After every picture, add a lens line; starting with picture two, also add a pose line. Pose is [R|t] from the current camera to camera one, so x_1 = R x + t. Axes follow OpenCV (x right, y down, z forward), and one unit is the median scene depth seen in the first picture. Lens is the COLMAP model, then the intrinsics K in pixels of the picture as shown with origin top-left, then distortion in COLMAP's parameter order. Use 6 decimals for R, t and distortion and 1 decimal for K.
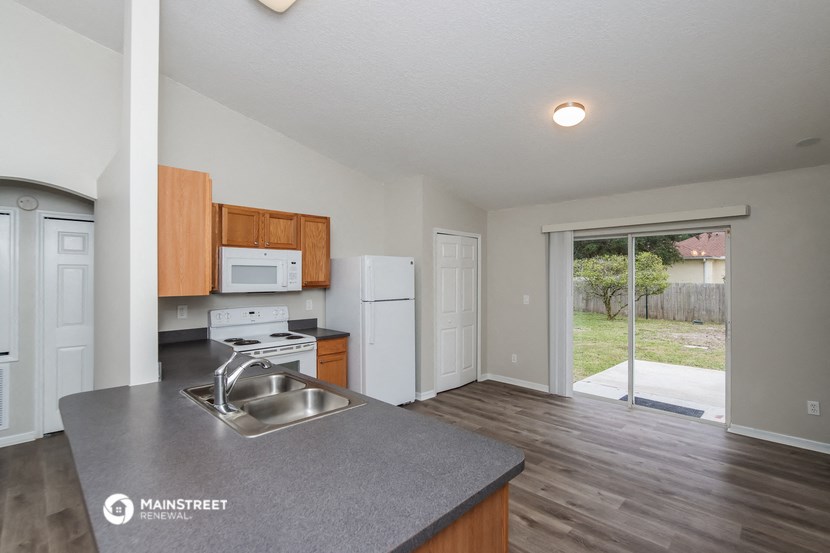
lens RADIAL K [[390.6, 0, 415.2], [0, 390.6, 273.5], [0, 0, 1]] dist [-0.017617, 0.002627]
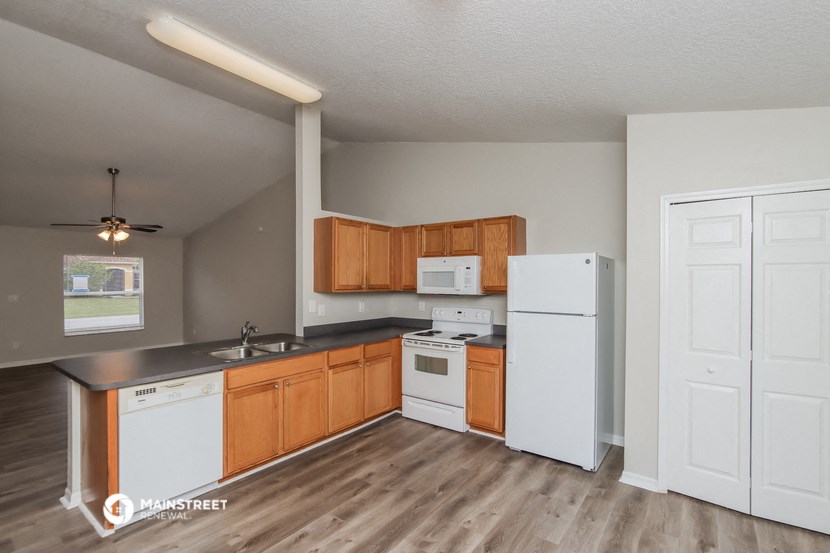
lens RADIAL K [[390.6, 0, 415.7], [0, 390.6, 280.8], [0, 0, 1]] dist [-0.017617, 0.002627]
pose [[0.135031, 0.004899, -0.990829, 0.691742], [0.003682, 0.999978, 0.005446, 0.001040], [0.990835, -0.004384, 0.135010, 0.703851]]
